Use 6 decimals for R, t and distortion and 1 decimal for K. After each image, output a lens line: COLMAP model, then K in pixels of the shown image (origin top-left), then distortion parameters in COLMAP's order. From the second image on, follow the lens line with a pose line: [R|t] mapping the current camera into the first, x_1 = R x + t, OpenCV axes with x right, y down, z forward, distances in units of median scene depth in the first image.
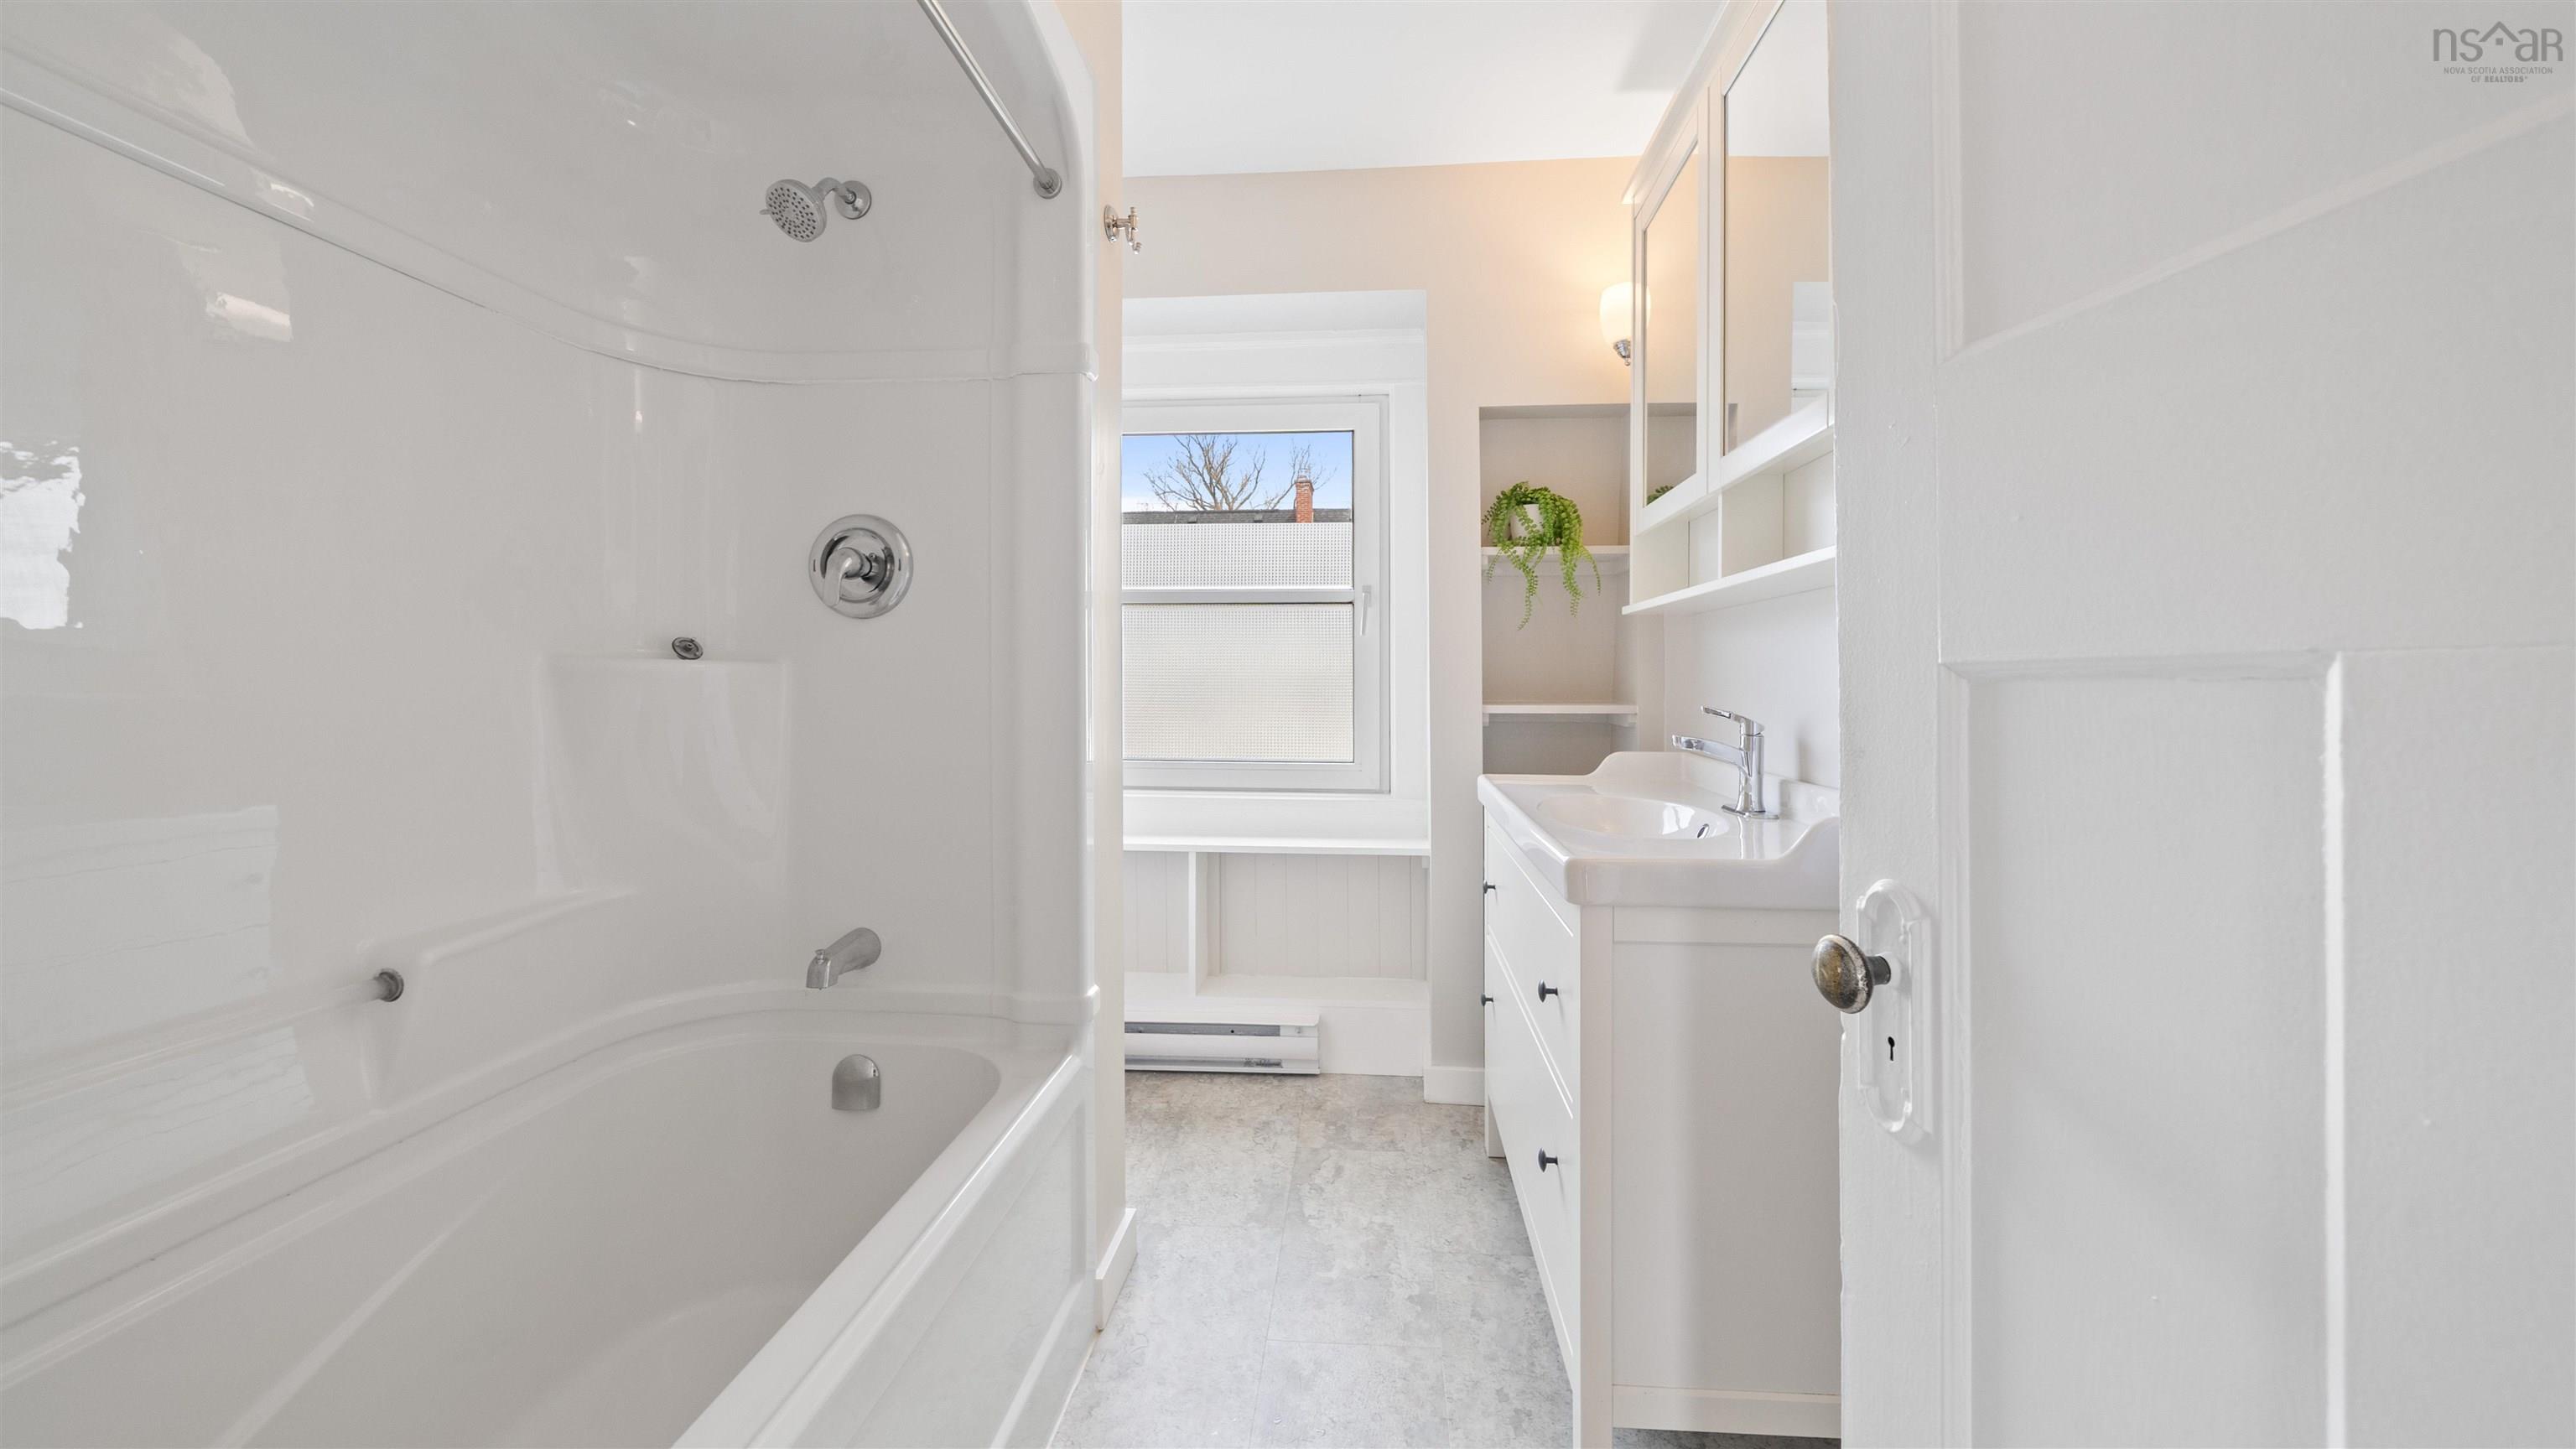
lens RADIAL K [[910.7, 0, 1291.8], [0, 910.7, 659.9], [0, 0, 1]] dist [-0.000119, -0.000047]
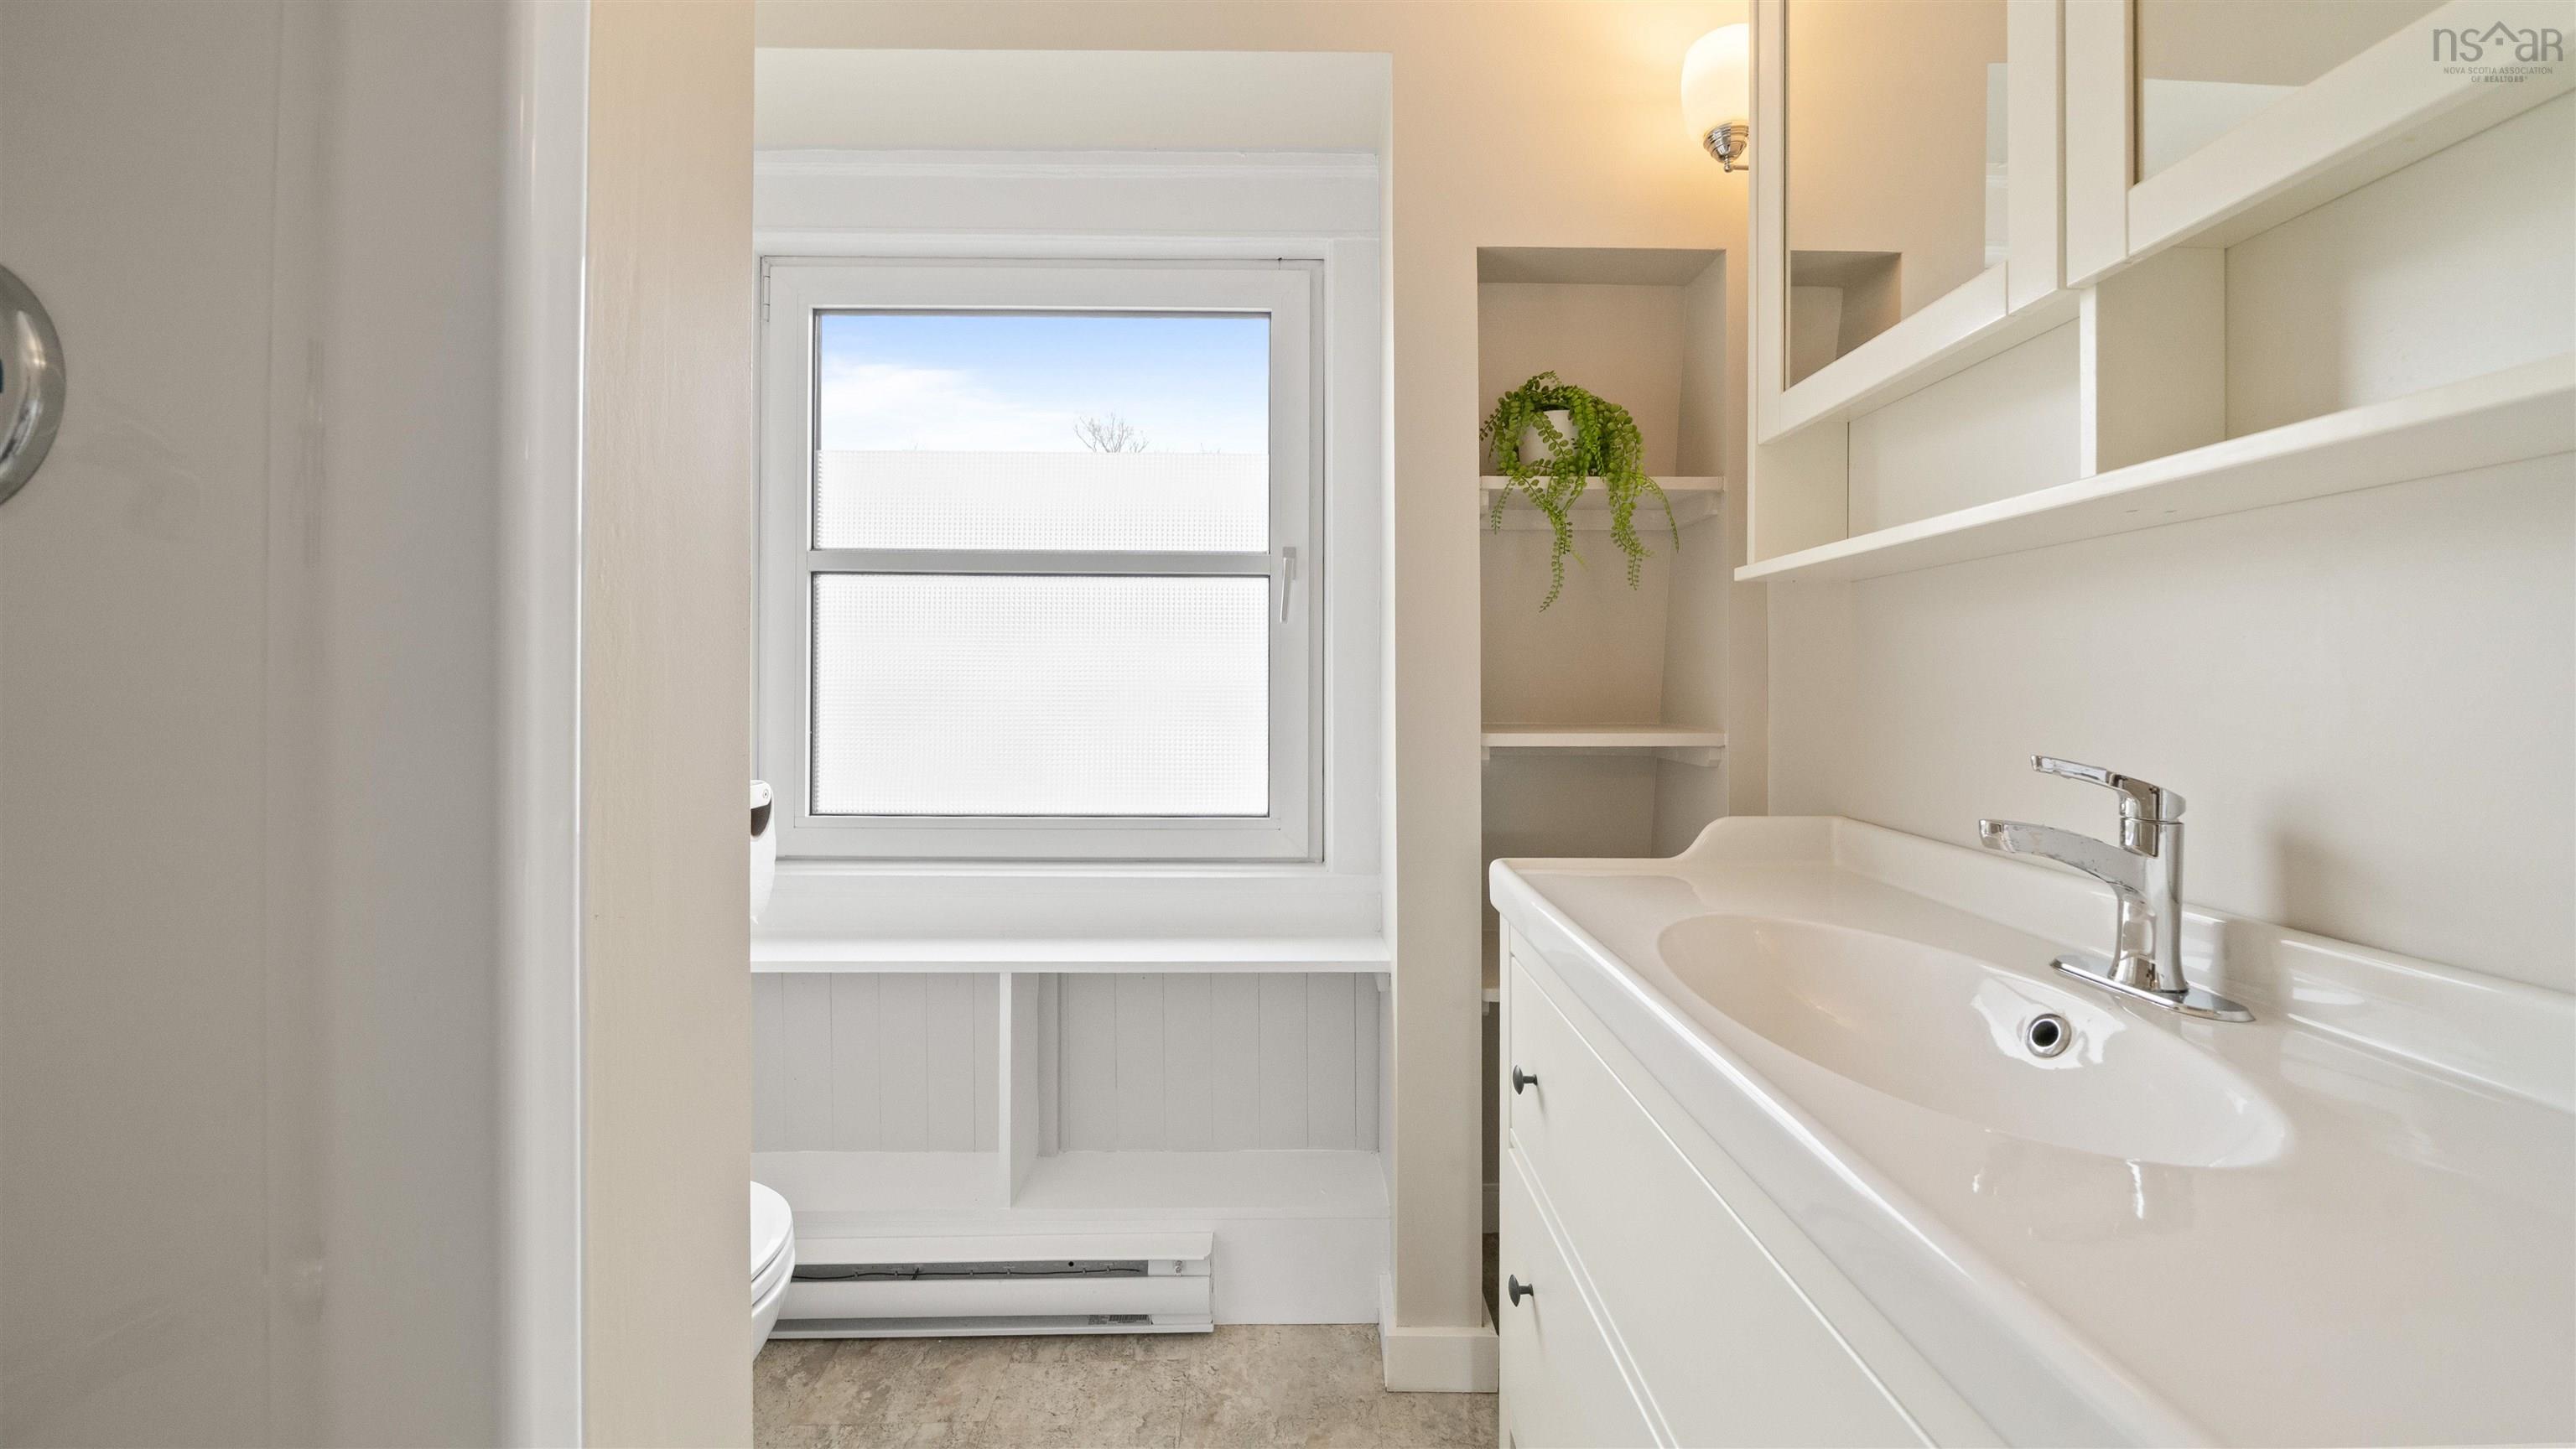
lens RADIAL K [[910.7, 0, 1291.8], [0, 910.7, 659.9], [0, 0, 1]] dist [-0.000119, -0.000047]
pose [[0.994640, 0.005033, 0.103279, 0.018736], [-0.004503, 0.999975, -0.005360, 0.004250], [-0.103304, 0.004866, 0.994638, 0.399394]]
